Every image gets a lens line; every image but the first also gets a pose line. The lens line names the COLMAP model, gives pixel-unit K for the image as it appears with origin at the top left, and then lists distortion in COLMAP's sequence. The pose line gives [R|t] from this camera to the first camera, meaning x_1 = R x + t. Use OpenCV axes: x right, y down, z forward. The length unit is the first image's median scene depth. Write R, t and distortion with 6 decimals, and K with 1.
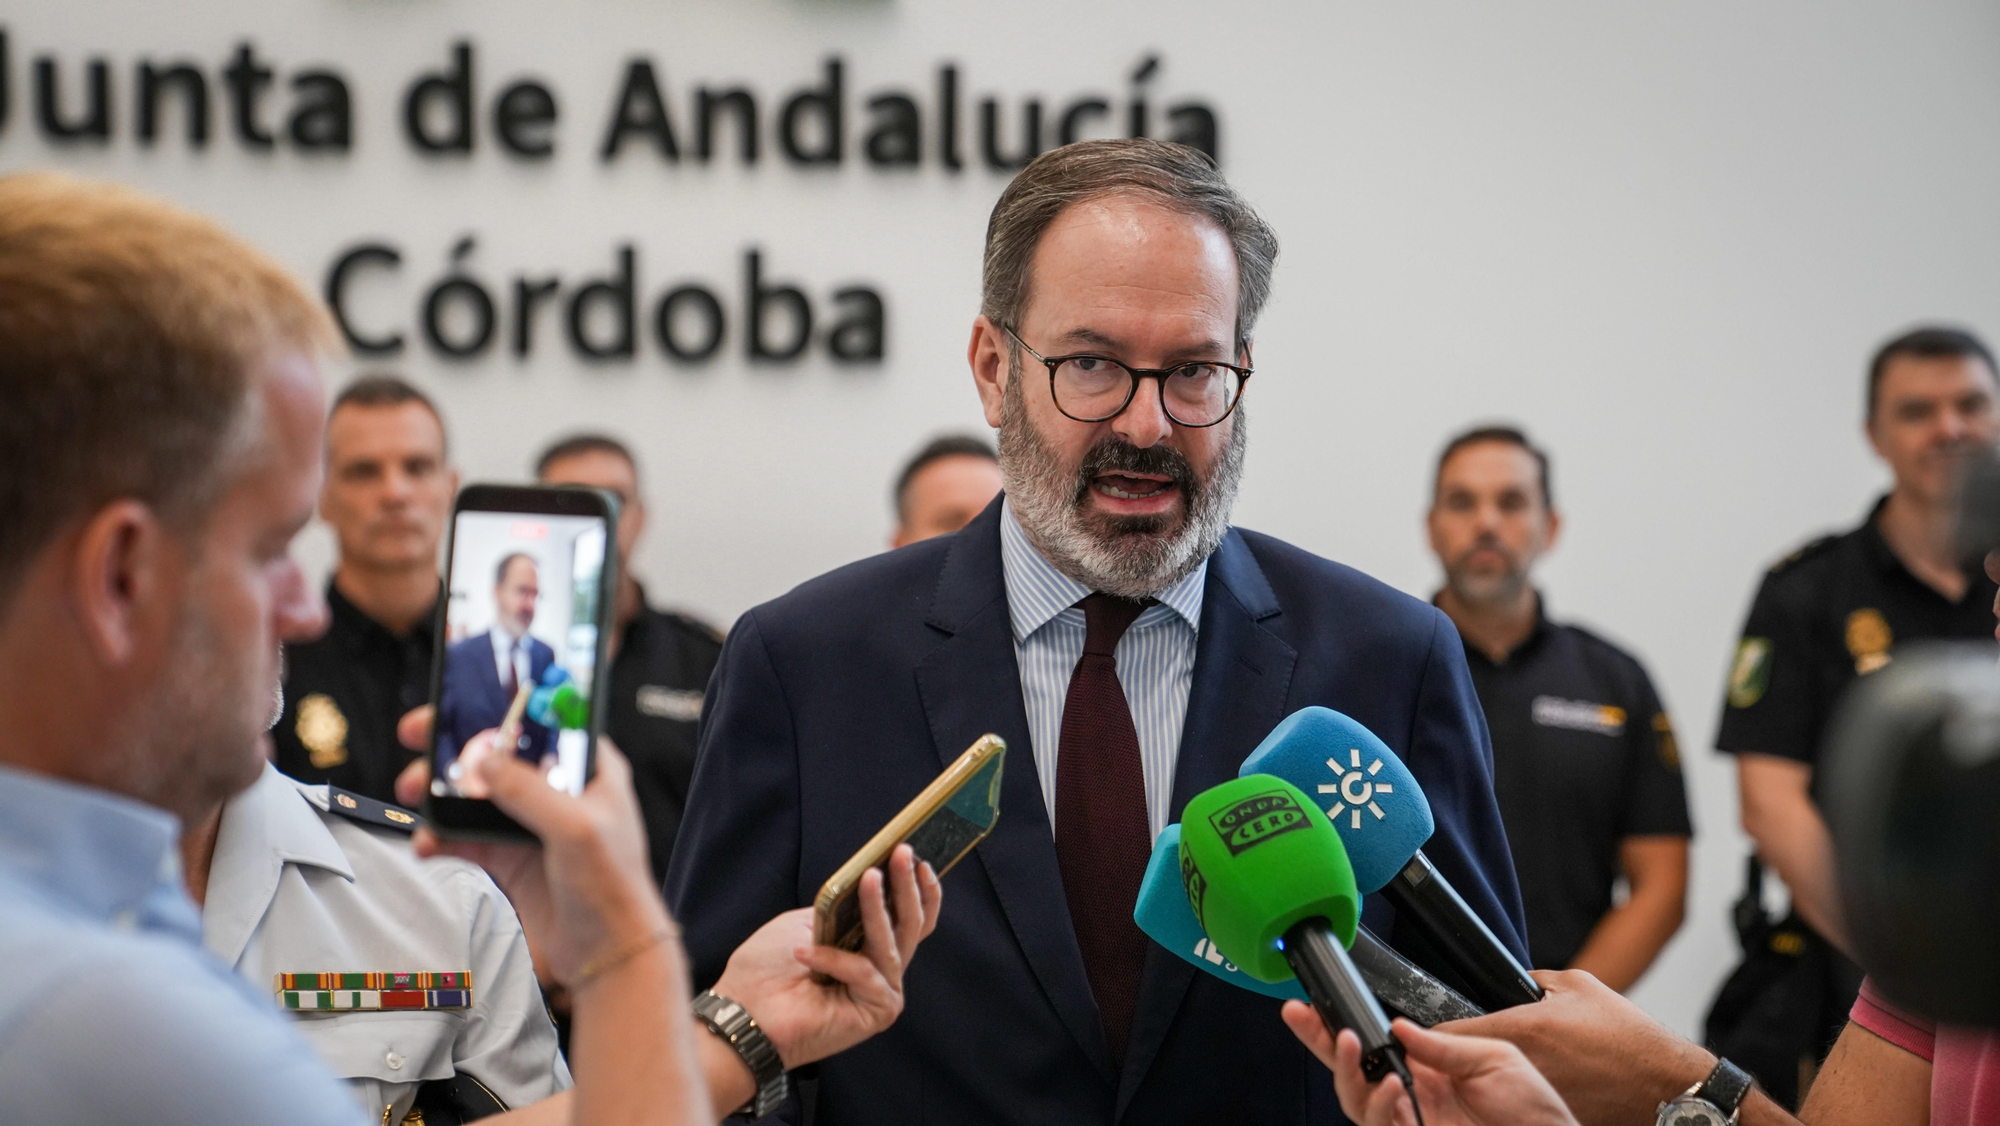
lens RADIAL K [[3990.2, 0, 985.6], [0, 3990.2, 583.7], [0, 0, 1]] dist [0.283309, 0.000000]
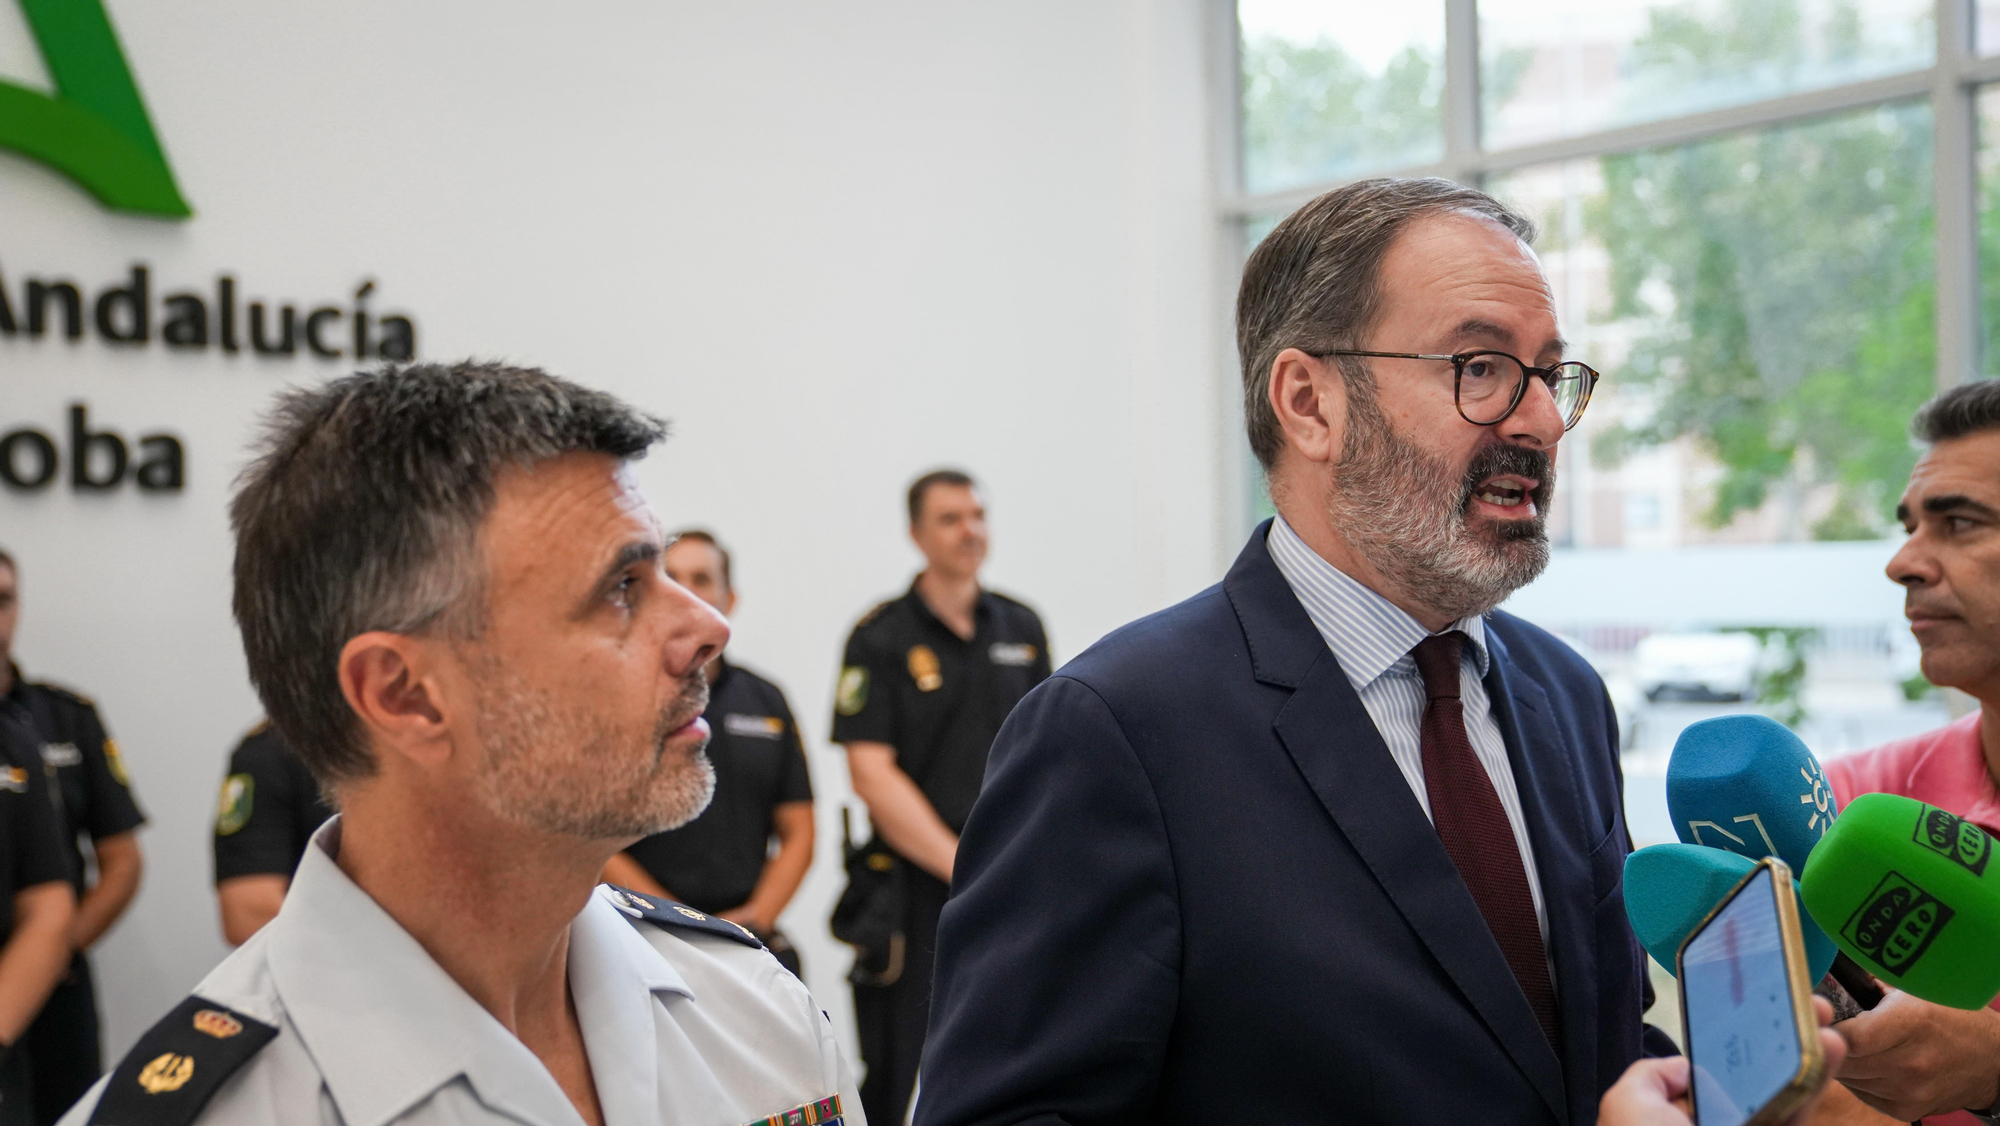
lens RADIAL K [[2007.0, 0, 985.1], [0, 2007.0, 555.9], [0, 0, 1]] dist [0.019452, 0.000000]
pose [[0.862486, -0.010109, 0.505979, -0.149924], [0.034688, 0.998630, -0.039177, 0.002355], [-0.504890, 0.051341, 0.861655, 0.312578]]
